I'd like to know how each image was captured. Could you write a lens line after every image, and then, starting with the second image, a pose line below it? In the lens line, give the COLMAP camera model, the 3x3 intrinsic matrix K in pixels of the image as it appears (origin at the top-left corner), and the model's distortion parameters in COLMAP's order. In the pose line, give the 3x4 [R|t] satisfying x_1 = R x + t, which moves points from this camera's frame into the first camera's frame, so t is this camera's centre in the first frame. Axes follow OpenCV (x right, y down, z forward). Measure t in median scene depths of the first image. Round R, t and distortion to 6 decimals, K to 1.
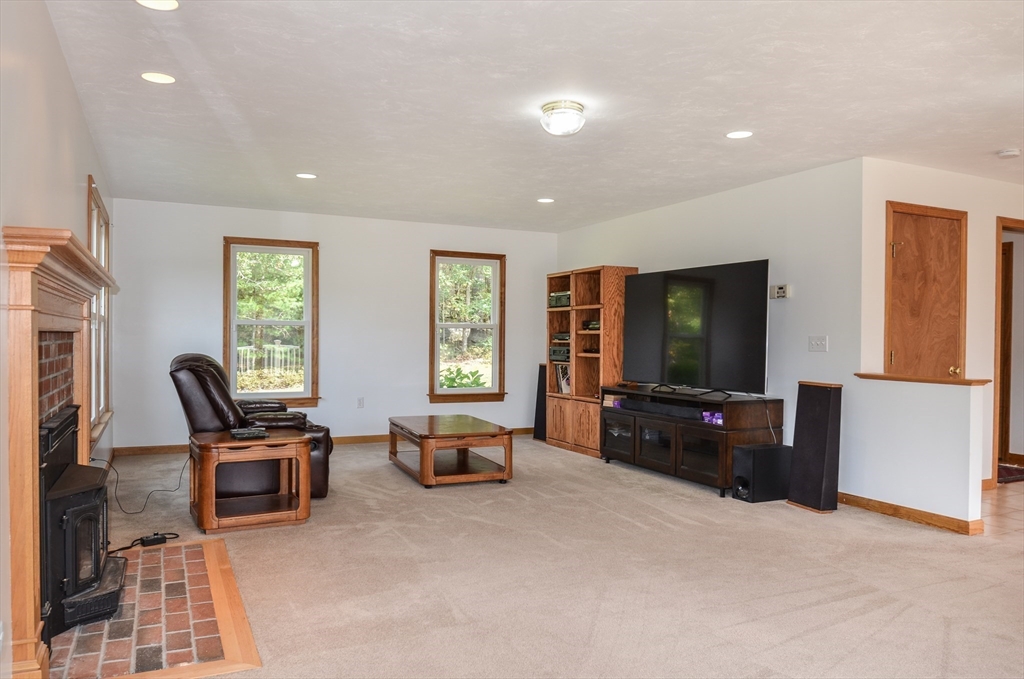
lens RADIAL K [[727.9, 0, 503.6], [0, 727.9, 334.8], [0, 0, 1]] dist [-0.004803, -0.024878]
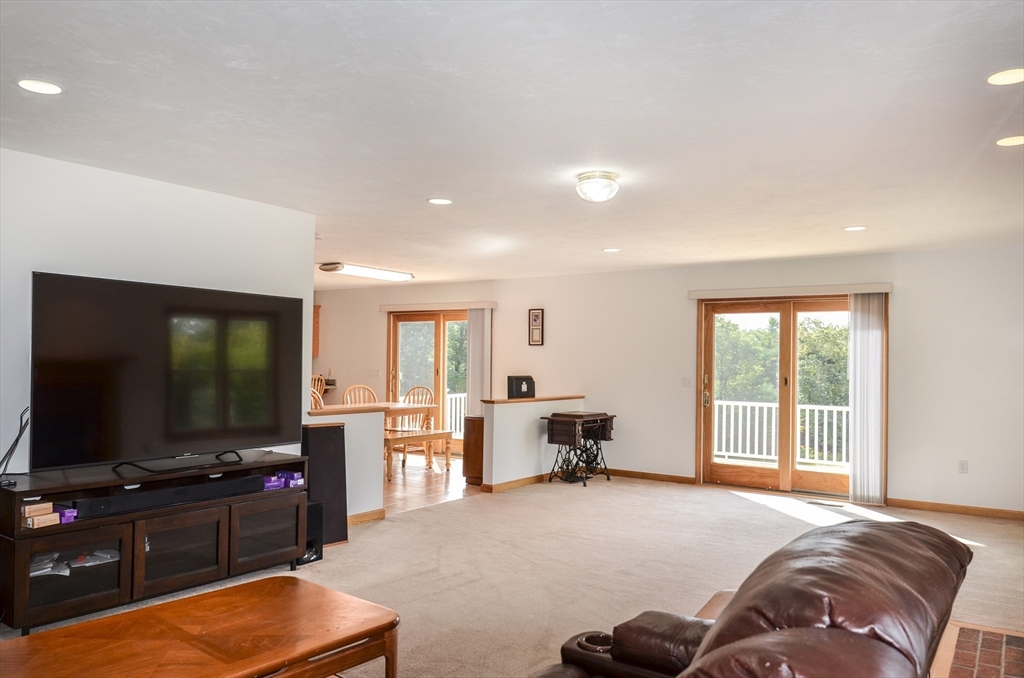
lens RADIAL K [[727.9, 0, 516.2], [0, 727.9, 341.9], [0, 0, 1]] dist [-0.004803, -0.024878]
pose [[-0.503730, 0.000343, 0.863861, -0.857769], [-0.013871, 0.999868, -0.008486, -0.063321], [-0.863750, -0.016257, -0.503659, 1.813324]]
